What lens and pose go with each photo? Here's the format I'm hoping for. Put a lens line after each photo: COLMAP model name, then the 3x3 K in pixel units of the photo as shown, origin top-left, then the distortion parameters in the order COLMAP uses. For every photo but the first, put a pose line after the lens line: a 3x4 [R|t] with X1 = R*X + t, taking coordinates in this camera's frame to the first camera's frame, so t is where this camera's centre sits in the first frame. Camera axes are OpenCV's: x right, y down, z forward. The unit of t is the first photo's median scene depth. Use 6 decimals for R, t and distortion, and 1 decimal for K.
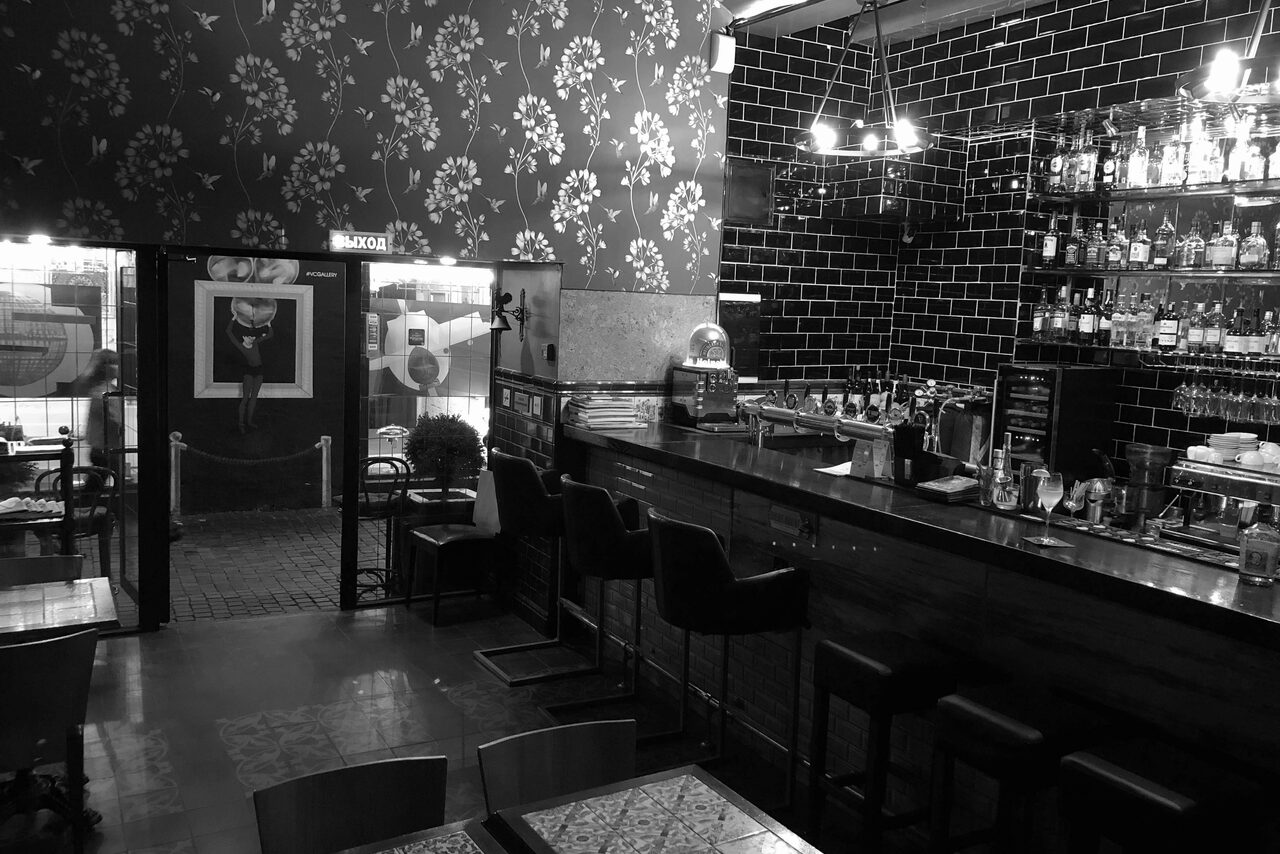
lens RADIAL K [[1045.3, 0, 631.4], [0, 1045.3, 419.0], [0, 0, 1]] dist [0.035144, -0.034472]
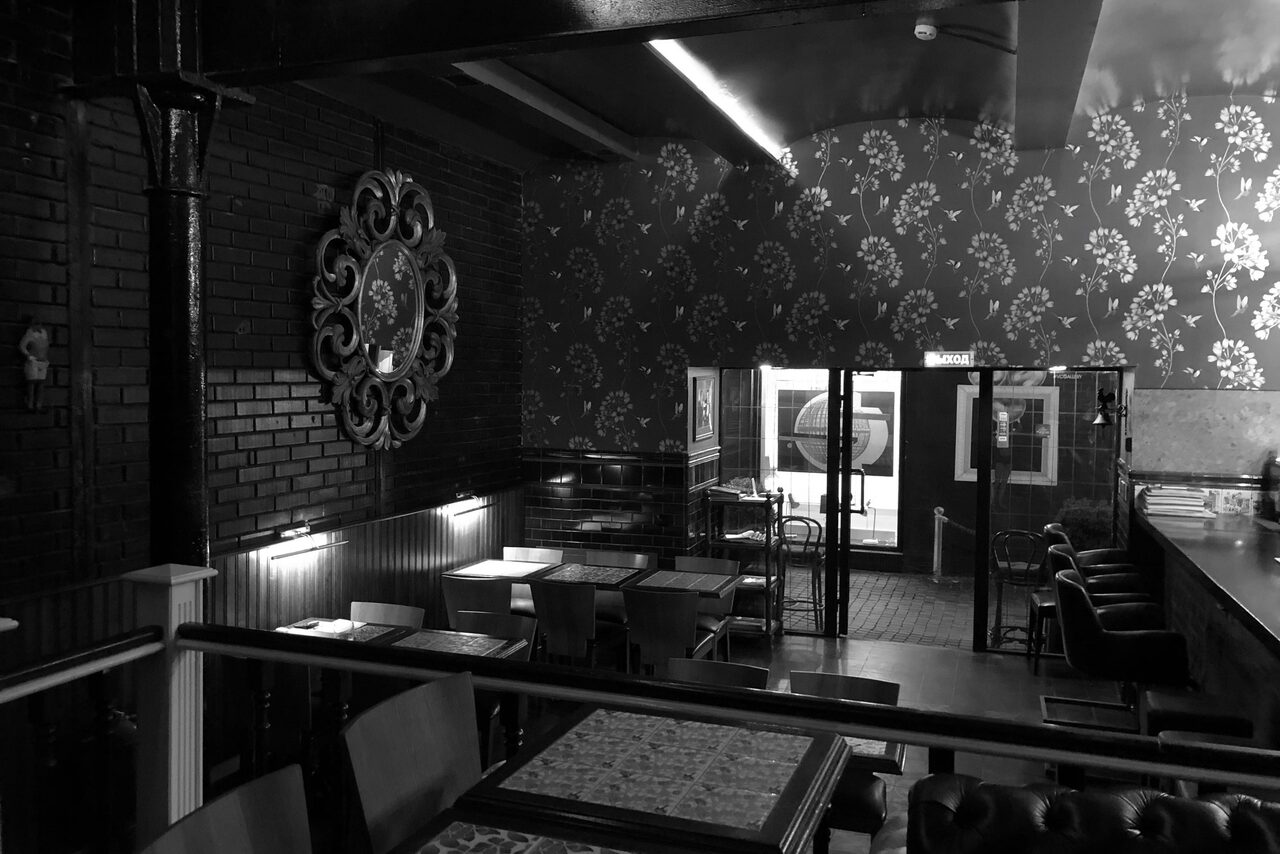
lens RADIAL K [[1045.3, 0, 640.5], [0, 1045.3, 415.1], [0, 0, 1]] dist [0.035144, -0.034472]
pose [[0.662318, -0.003802, -0.749213, 0.432126], [-0.068239, 0.995525, -0.065377, 0.014315], [0.746109, 0.094426, 0.659095, -0.146051]]
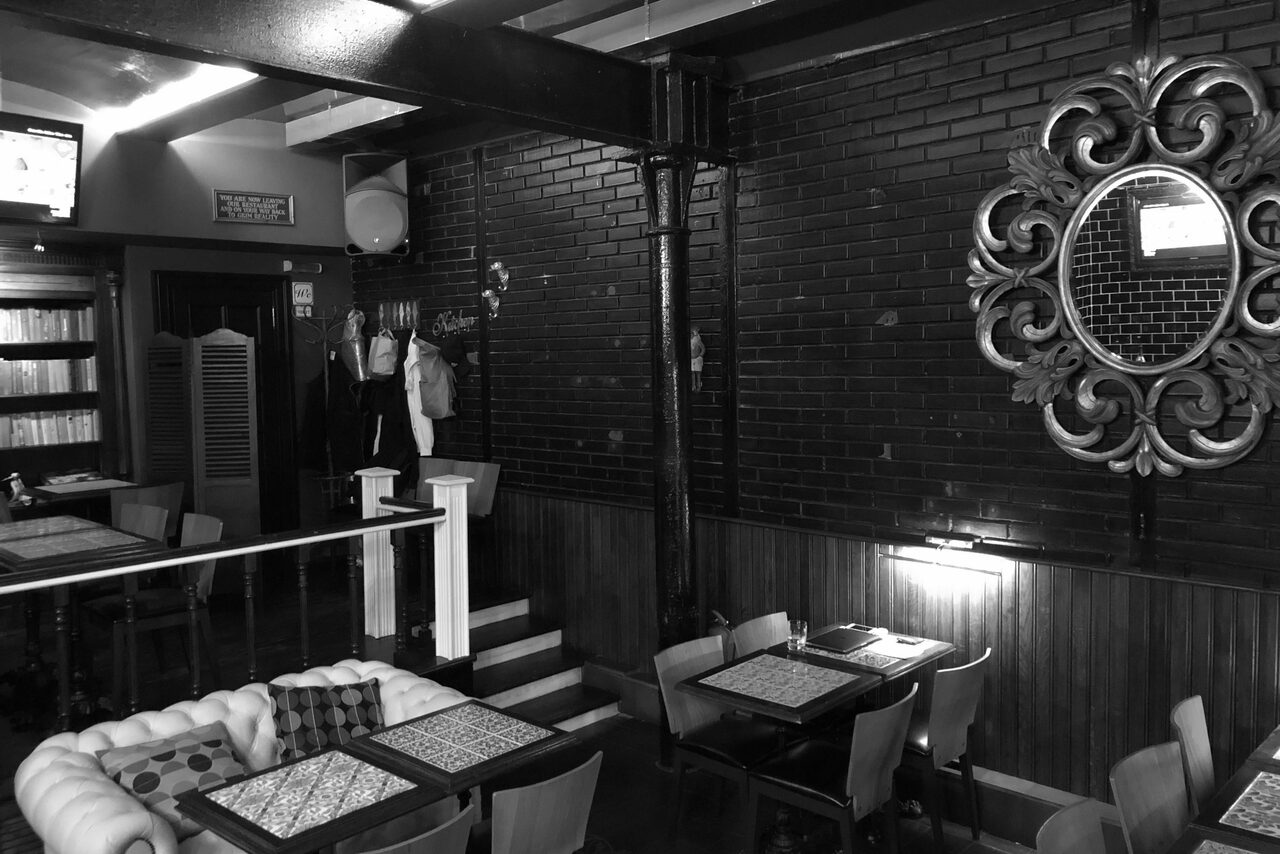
lens RADIAL K [[1045.3, 0, 629.4], [0, 1045.3, 416.7], [0, 0, 1]] dist [0.035144, -0.034472]
pose [[-0.955805, -0.006494, -0.293930, 0.016088], [-0.055674, 0.985665, 0.159264, -0.138380], [0.288682, 0.168589, -0.942465, 0.941754]]
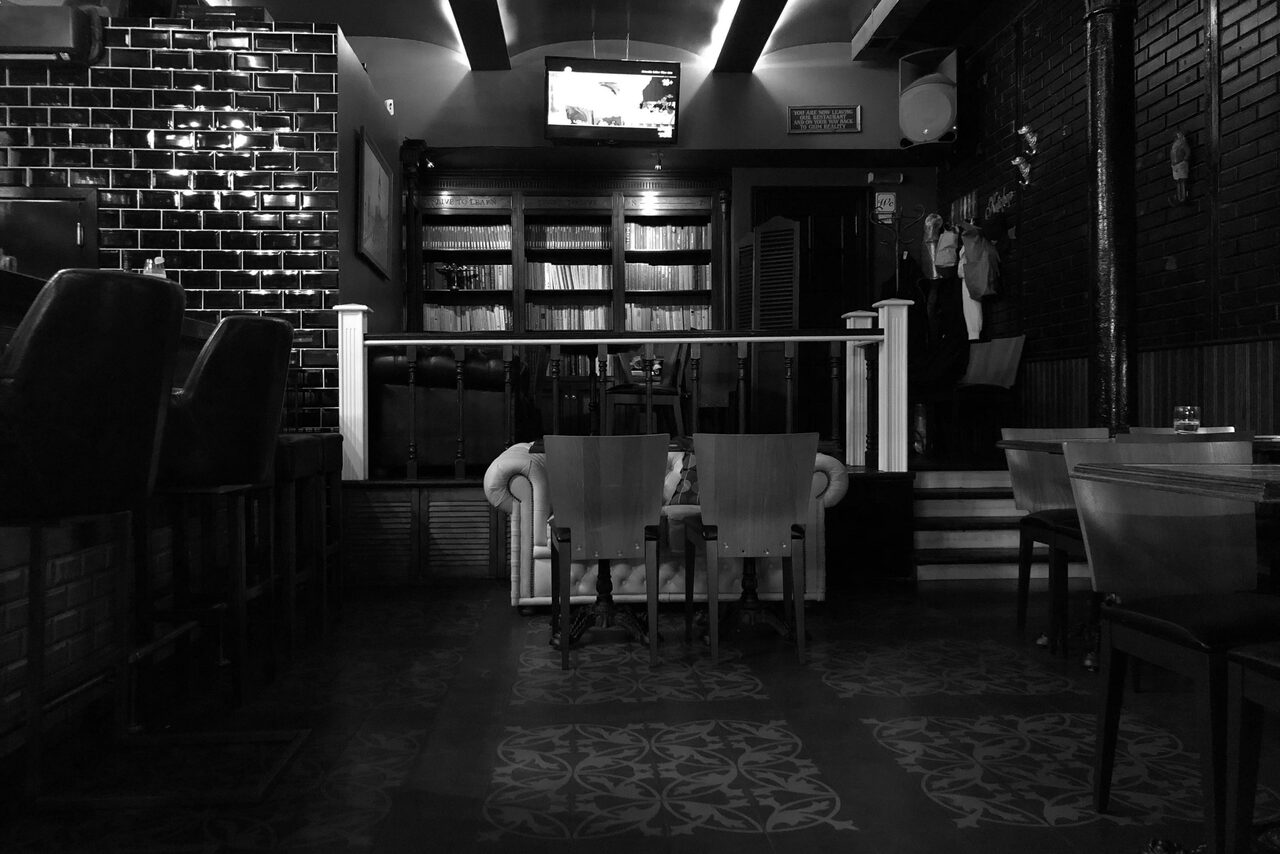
lens RADIAL K [[1045.3, 0, 628.9], [0, 1045.3, 420.8], [0, 0, 1]] dist [0.035144, -0.034472]
pose [[-0.892426, -0.039990, 0.449417, -0.330402], [0.018802, 0.991903, 0.125596, 0.055229], [-0.450801, 0.120535, -0.884449, 1.026552]]
